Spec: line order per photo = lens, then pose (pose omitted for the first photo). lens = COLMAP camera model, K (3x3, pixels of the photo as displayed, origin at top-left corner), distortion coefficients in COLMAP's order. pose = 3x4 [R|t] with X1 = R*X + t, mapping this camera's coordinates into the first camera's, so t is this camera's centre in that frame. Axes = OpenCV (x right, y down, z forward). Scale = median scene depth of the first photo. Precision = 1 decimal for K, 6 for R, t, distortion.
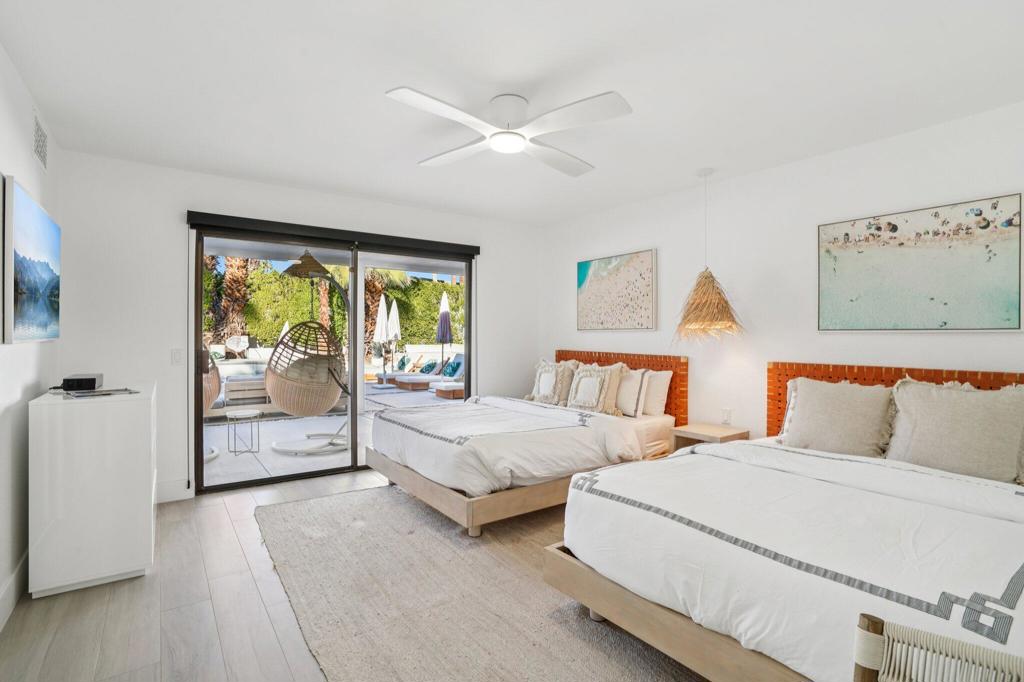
lens RADIAL K [[513.9, 0, 507.6], [0, 513.9, 334.0], [0, 0, 1]] dist [-0.013301, 0.001989]
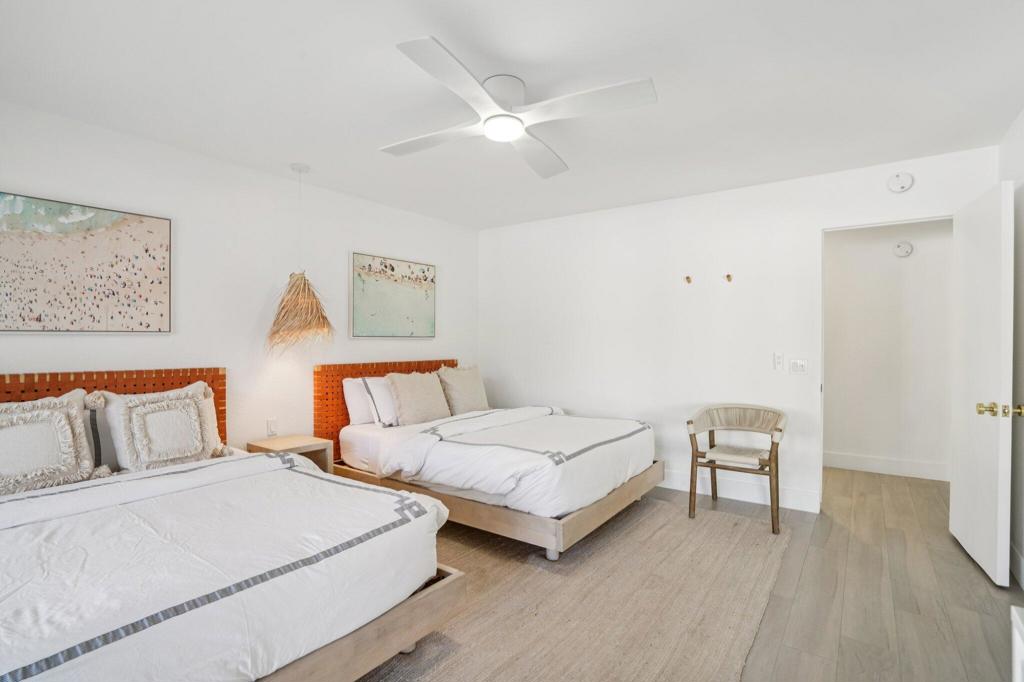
lens RADIAL K [[513.9, 0, 507.6], [0, 513.9, 334.0], [0, 0, 1]] dist [-0.013301, 0.001989]
pose [[-0.324000, 0.001734, 0.946056, -0.712180], [-0.007071, 0.999966, -0.004254, -0.010795], [-0.946031, -0.008068, -0.323977, 1.065808]]
